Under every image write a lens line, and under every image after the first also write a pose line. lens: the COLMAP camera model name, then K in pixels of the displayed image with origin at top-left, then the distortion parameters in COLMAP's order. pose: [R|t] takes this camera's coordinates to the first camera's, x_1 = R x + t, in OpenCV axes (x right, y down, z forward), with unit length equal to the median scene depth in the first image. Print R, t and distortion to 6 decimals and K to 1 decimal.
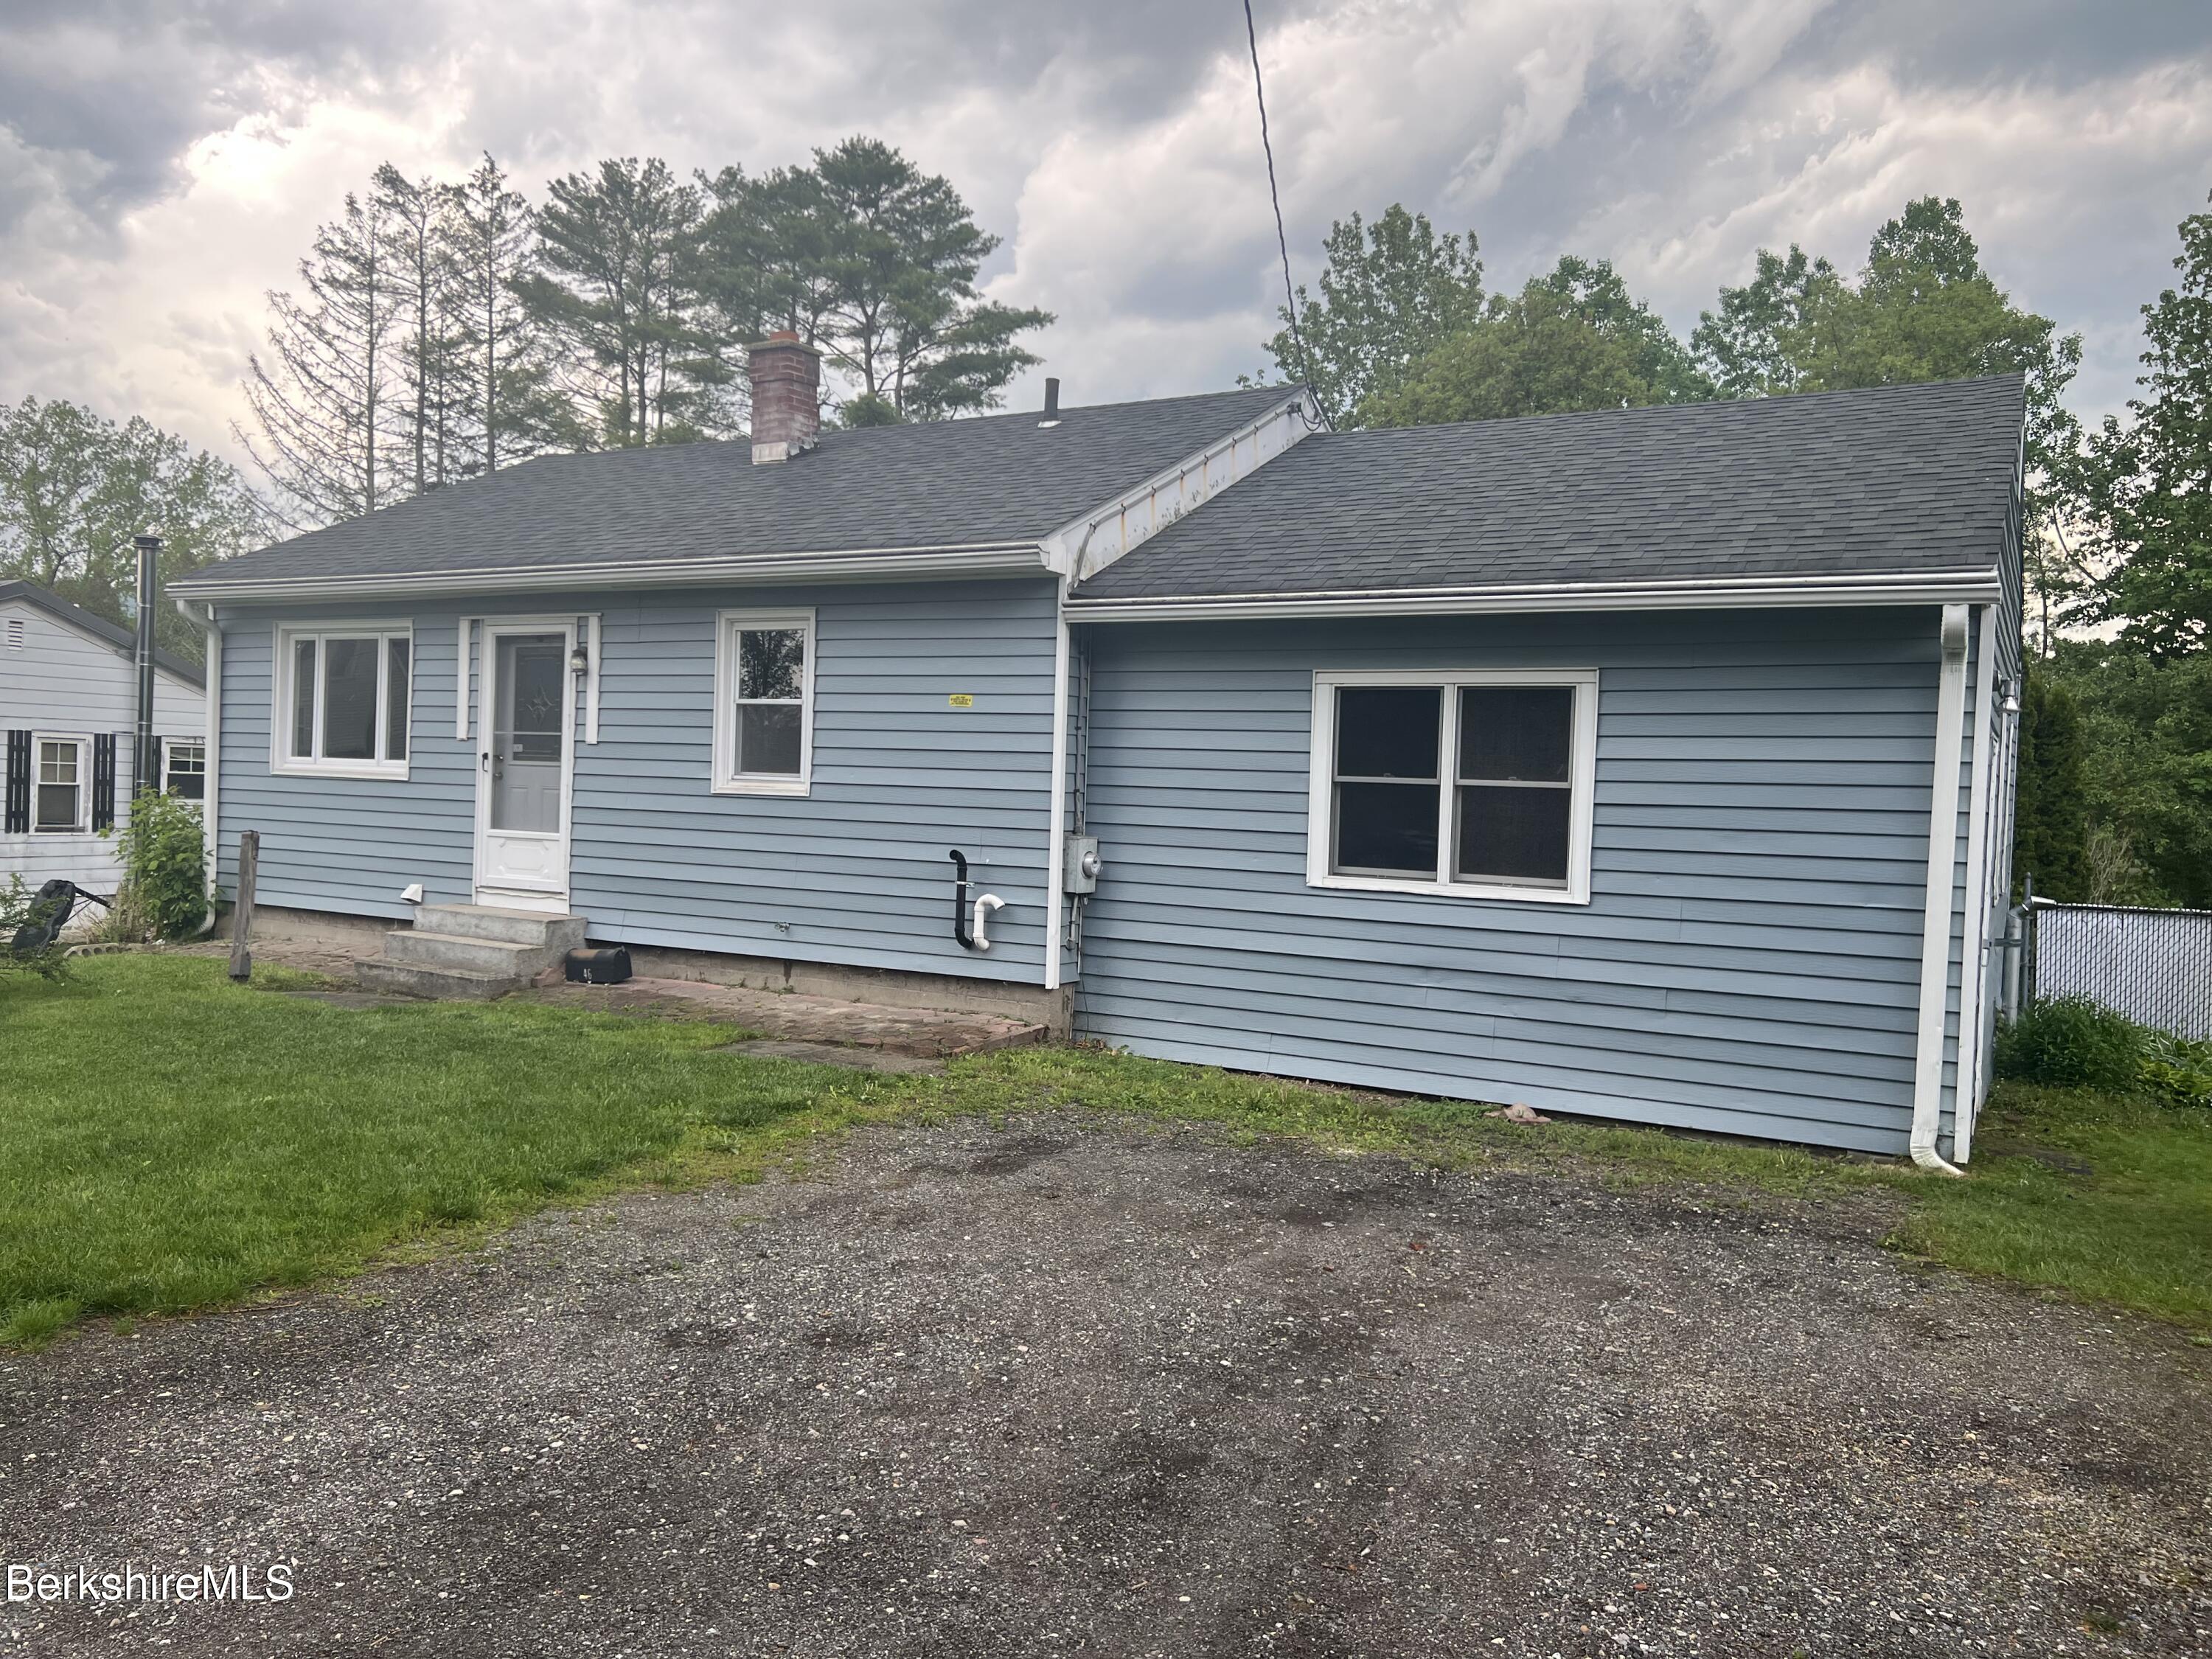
lens RADIAL K [[1685.0, 0, 1109.2], [0, 1685.0, 816.1], [0, 0, 1]] dist [0.120735, -0.169854]
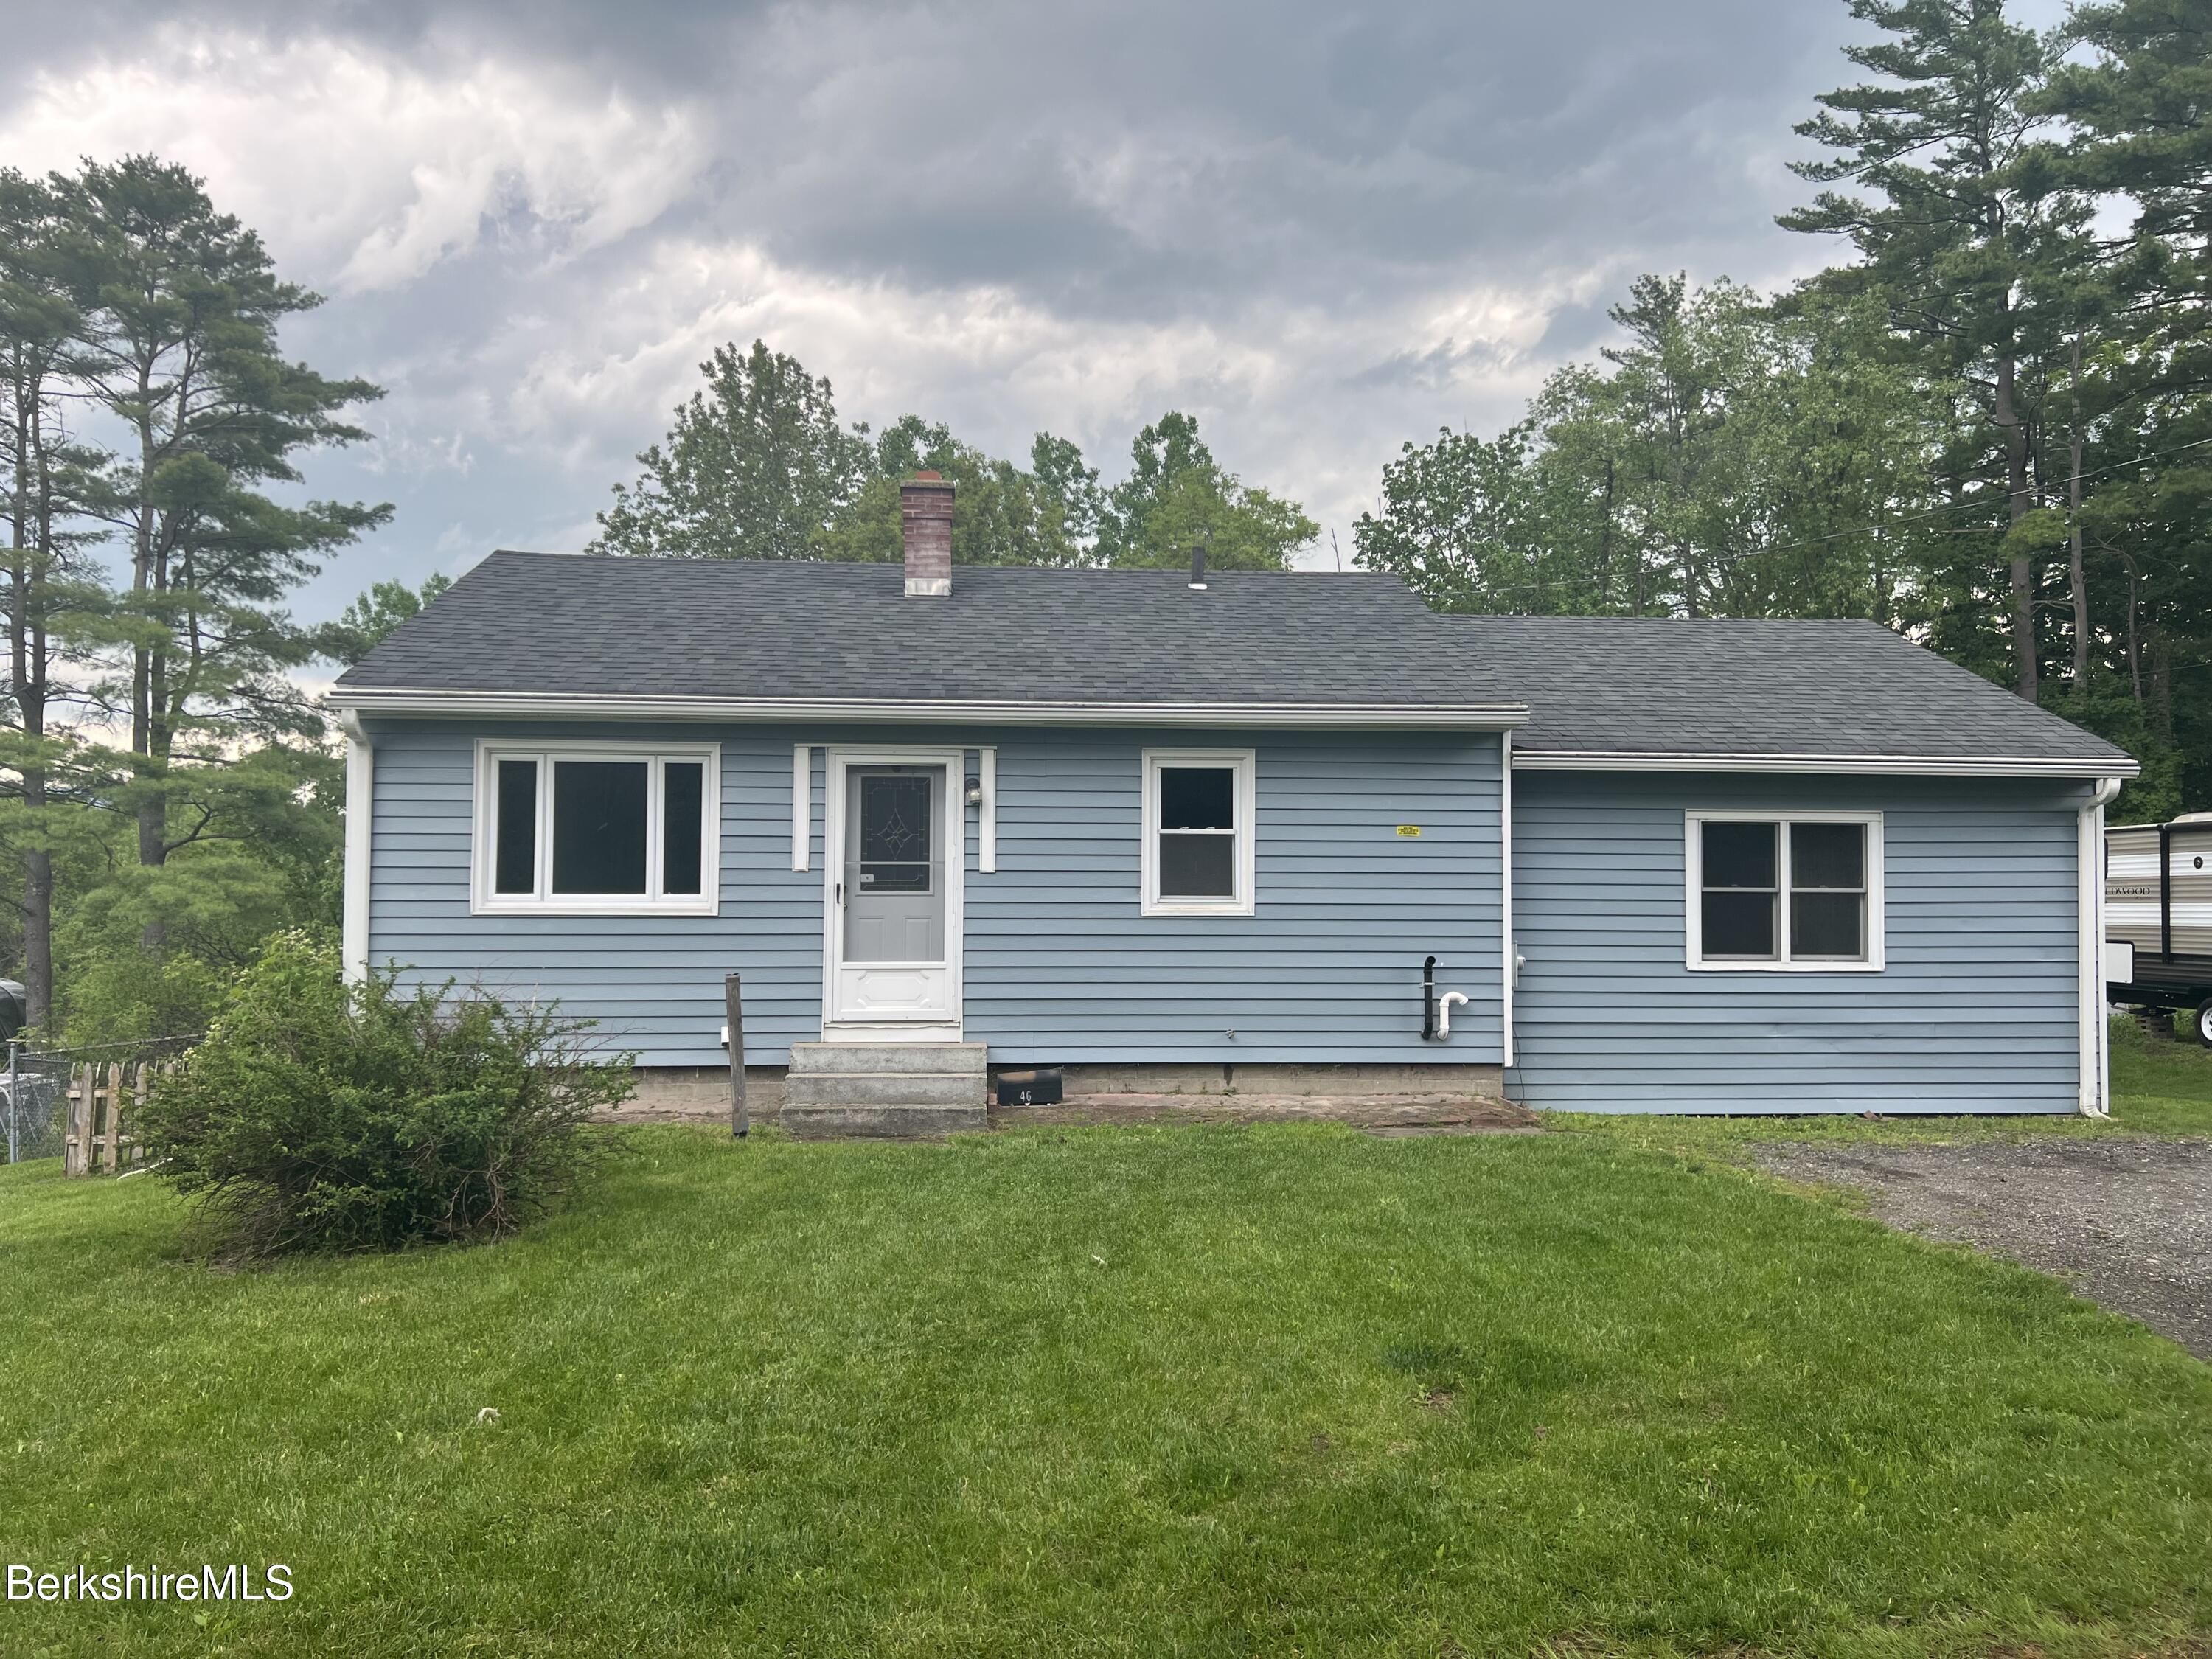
lens RADIAL K [[1673.6, 0, 1106.0], [0, 1673.6, 829.5], [0, 0, 1]] dist [0.108123, -0.158786]
pose [[0.817475, -0.004584, 0.575945, -0.869696], [0.033992, 0.998609, -0.040299, -0.026610], [-0.574960, 0.052521, 0.816494, 0.138385]]
